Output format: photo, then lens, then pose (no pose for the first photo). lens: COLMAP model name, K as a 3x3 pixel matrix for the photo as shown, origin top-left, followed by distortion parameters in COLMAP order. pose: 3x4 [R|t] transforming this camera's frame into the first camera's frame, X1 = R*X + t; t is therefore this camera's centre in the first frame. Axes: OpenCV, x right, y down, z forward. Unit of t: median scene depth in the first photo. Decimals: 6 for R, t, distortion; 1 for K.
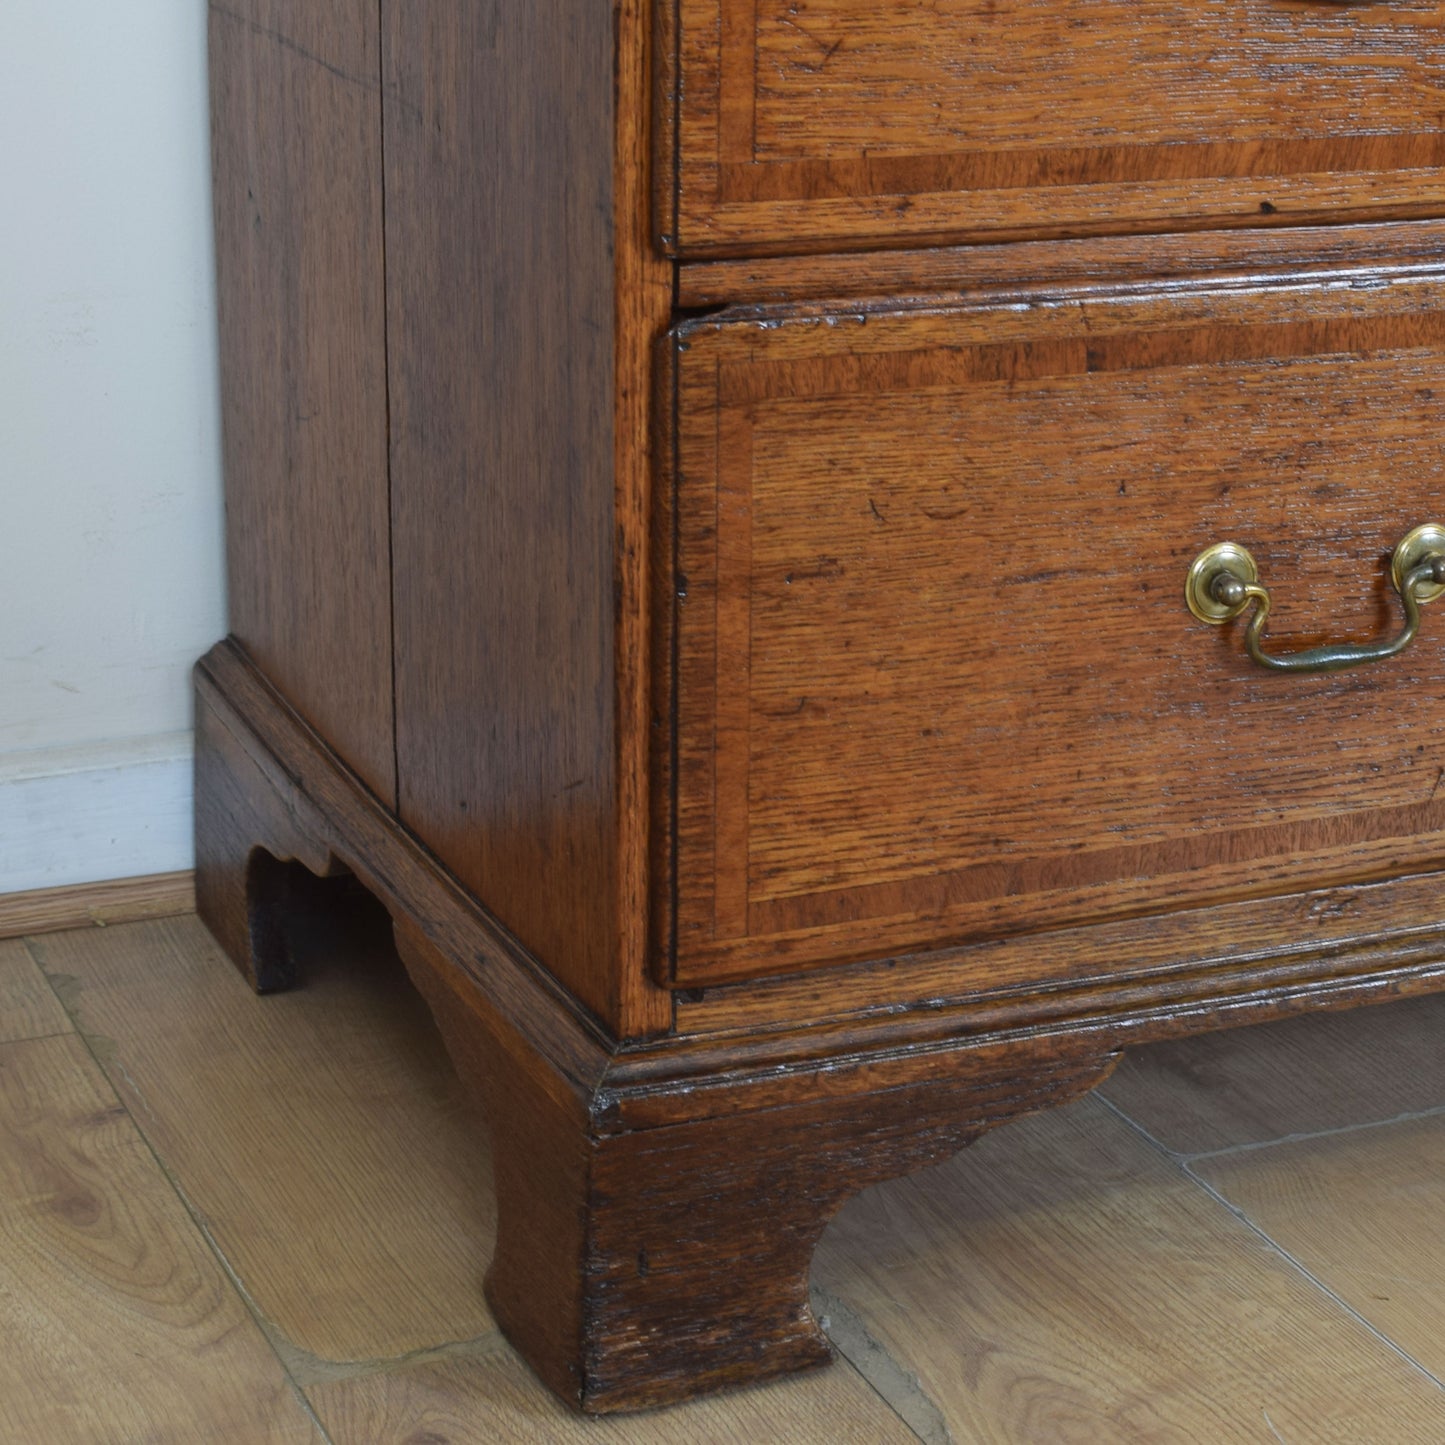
lens RADIAL K [[3332.0, 0, 854.9], [0, 3332.0, 663.8], [0, 0, 1]] dist [0.020311, 0.000000]
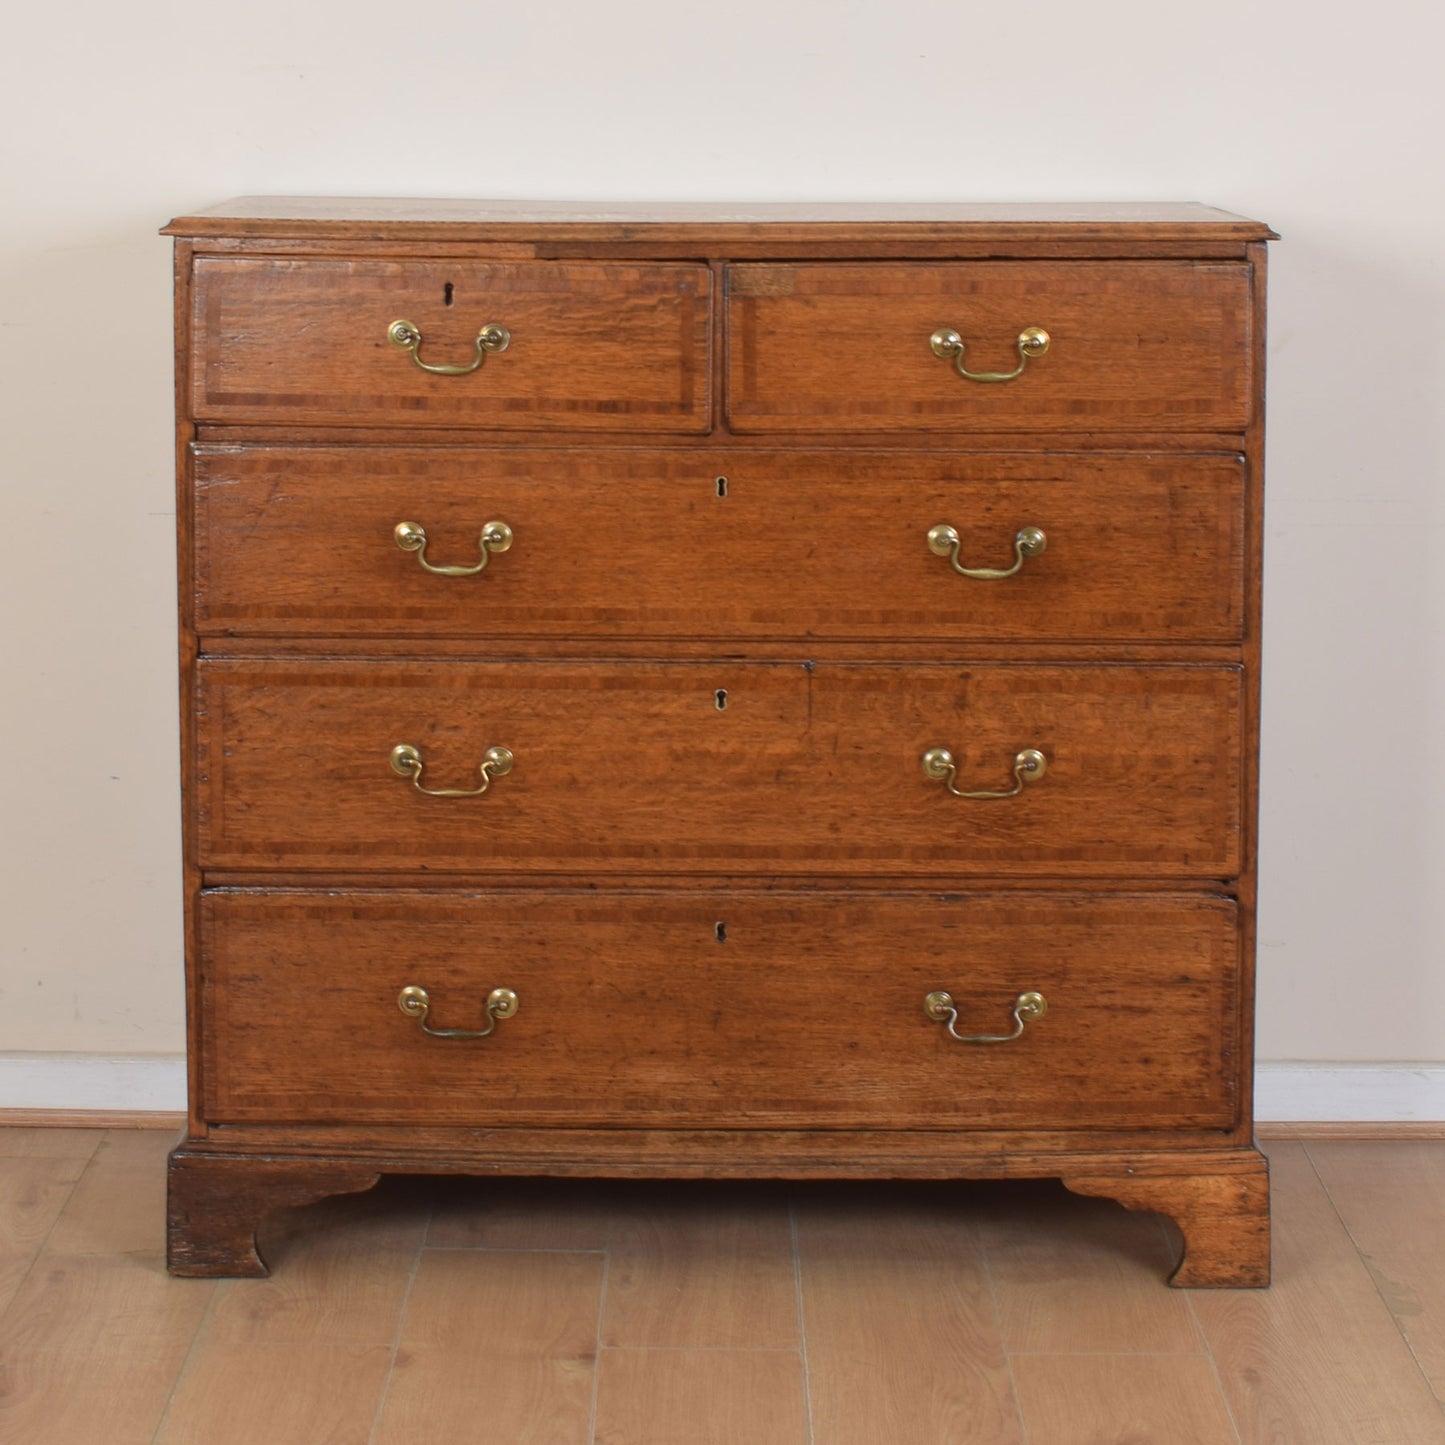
lens RADIAL K [[4079.7, 0, 735.1], [0, 4079.7, 635.6], [0, 0, 1]] dist [-0.048208, 0.000000]
pose [[0.911815, 0.041275, -0.408522, 1.777290], [-0.115385, 0.980600, -0.158462, 0.189335], [0.394056, 0.191625, 0.898888, -2.054644]]
